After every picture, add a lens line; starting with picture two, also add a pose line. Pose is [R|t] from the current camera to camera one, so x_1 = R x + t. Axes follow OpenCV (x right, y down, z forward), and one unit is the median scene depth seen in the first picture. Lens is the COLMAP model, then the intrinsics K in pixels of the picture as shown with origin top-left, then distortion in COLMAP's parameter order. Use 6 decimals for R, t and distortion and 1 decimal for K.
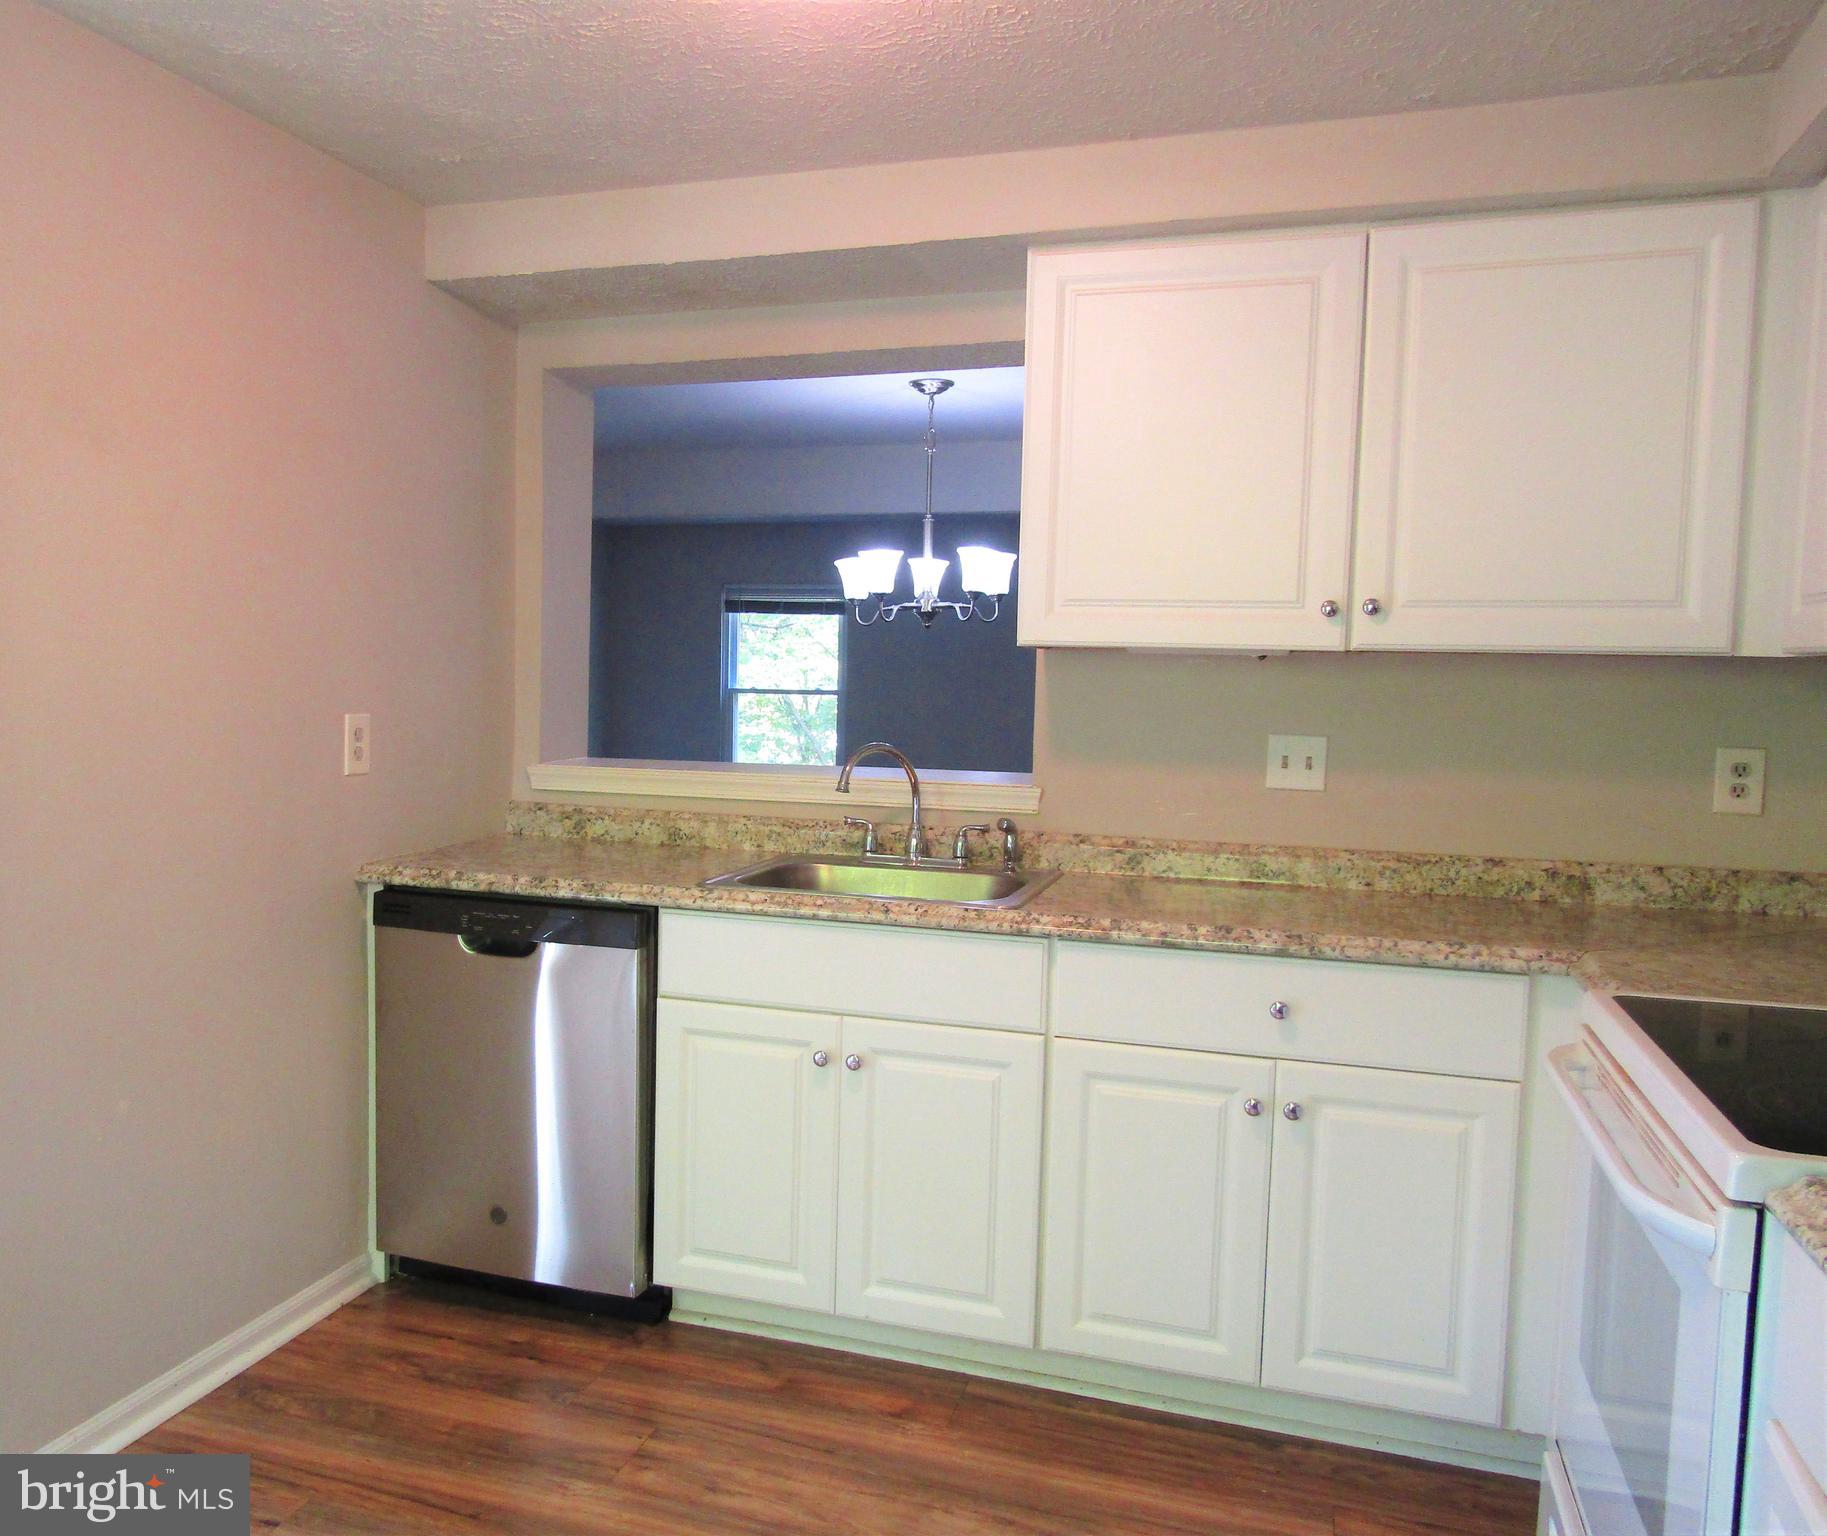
lens RADIAL K [[1511.1, 0, 782.6], [0, 1511.1, 786.4], [0, 0, 1]] dist [-0.003924, -0.001099]
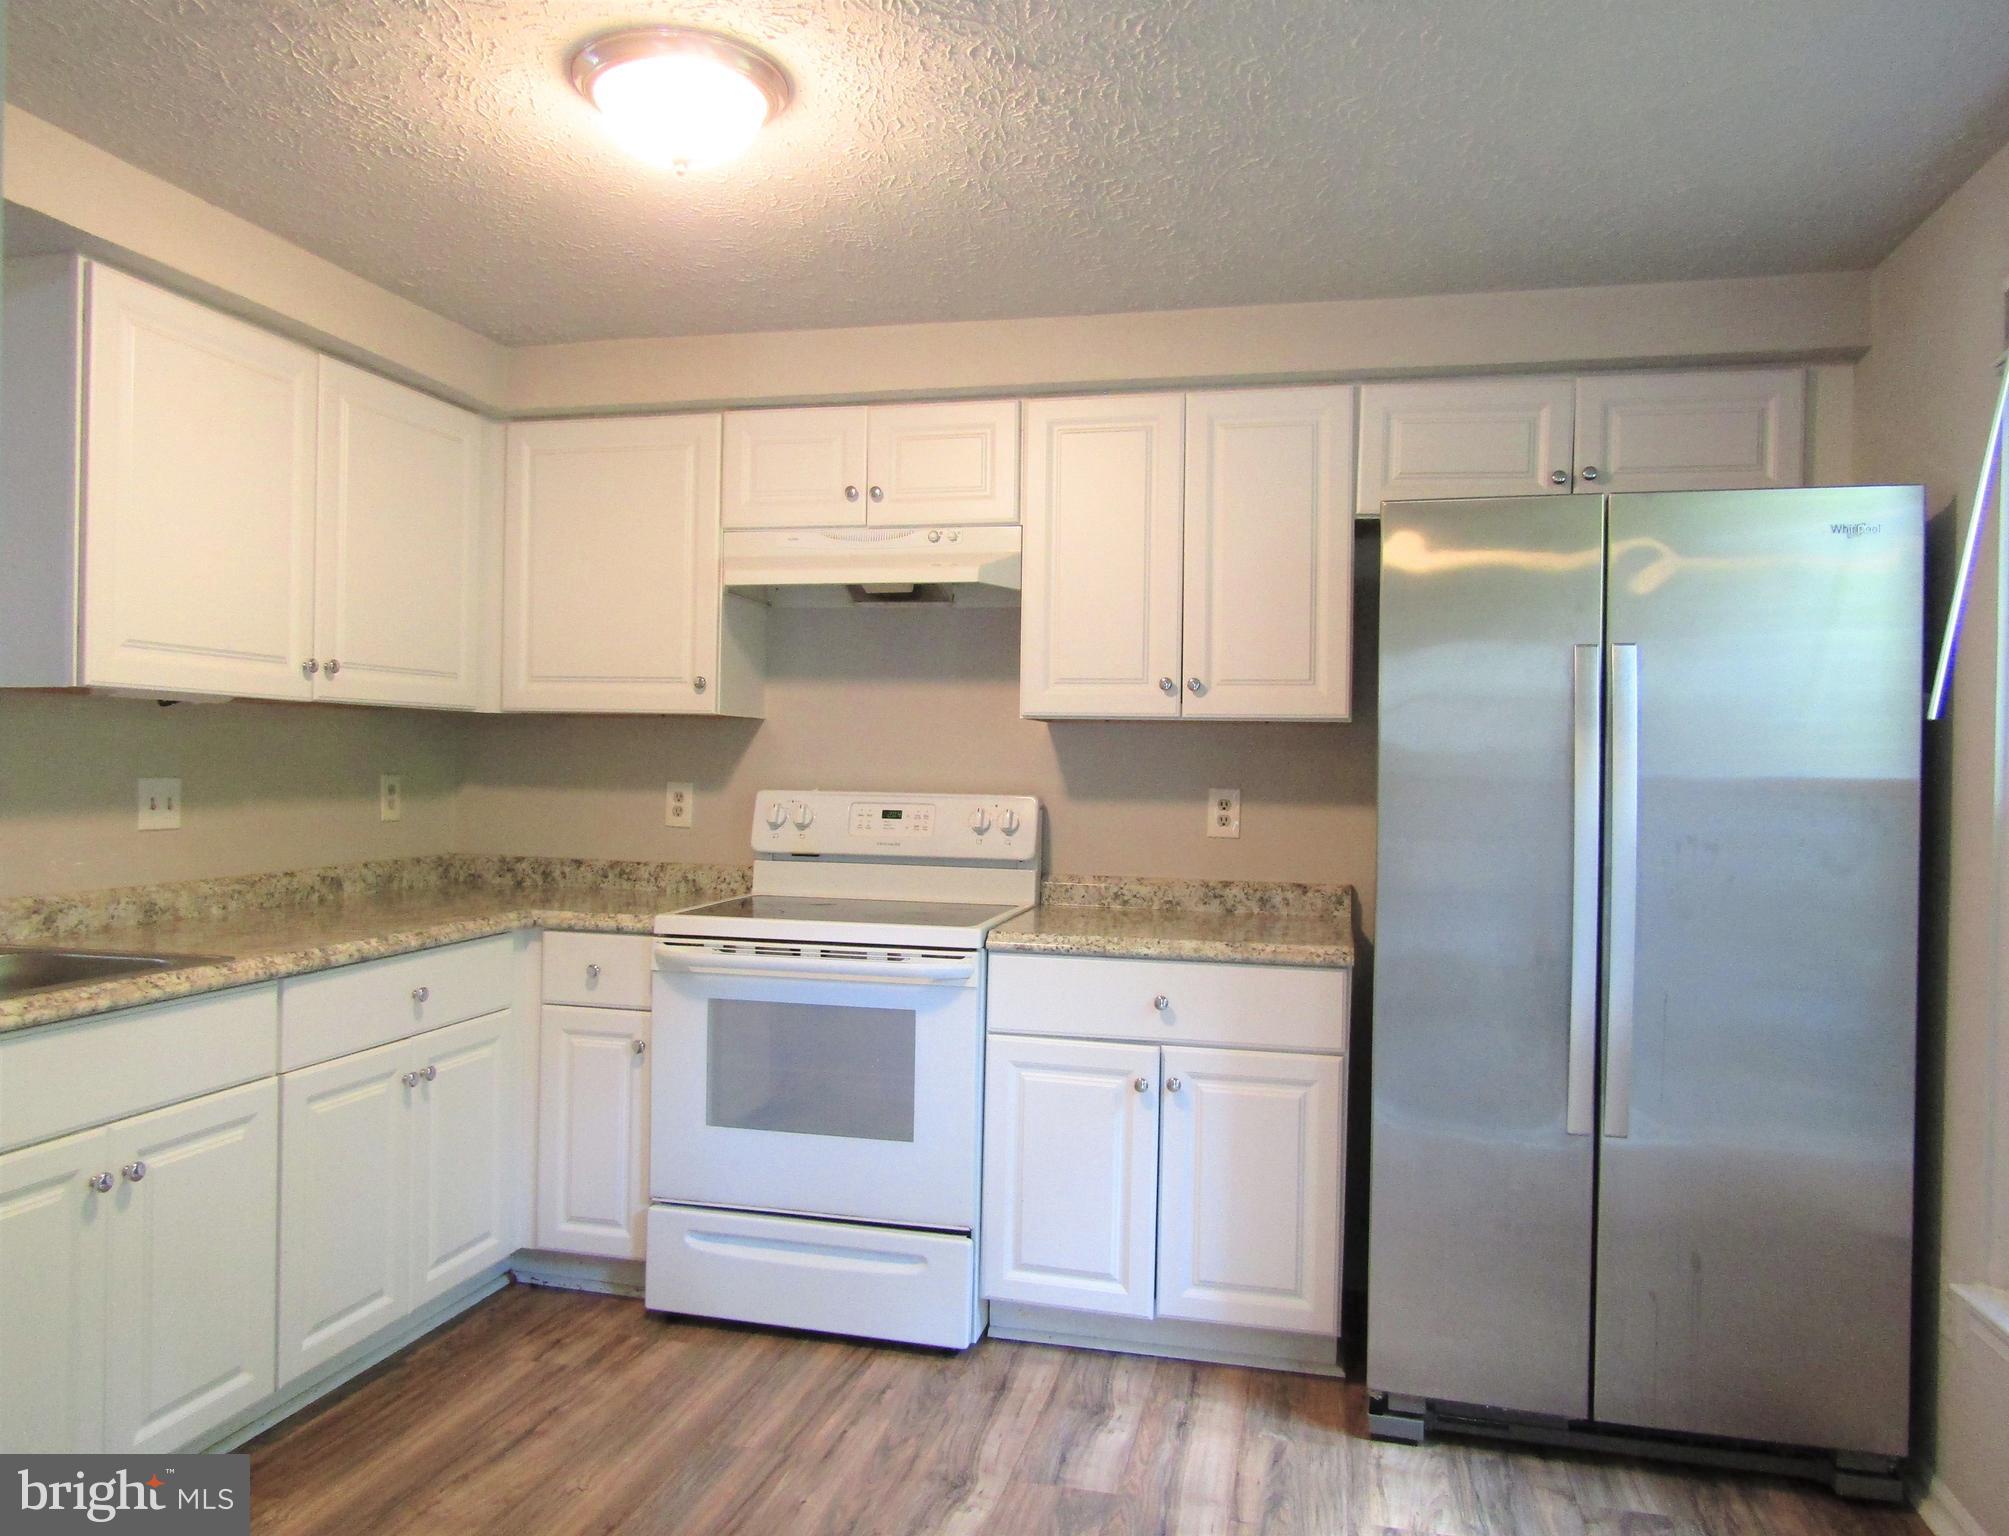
lens RADIAL K [[1453.8, 0, 1004.5], [0, 1453.8, 768.0], [0, 0, 1]] dist [-0.010618, 0.000866]
pose [[-0.111877, -0.025817, 0.993387, -0.802565], [0.062930, 0.997472, 0.033010, -0.040631], [-0.991727, 0.066207, -0.109969, 0.578124]]
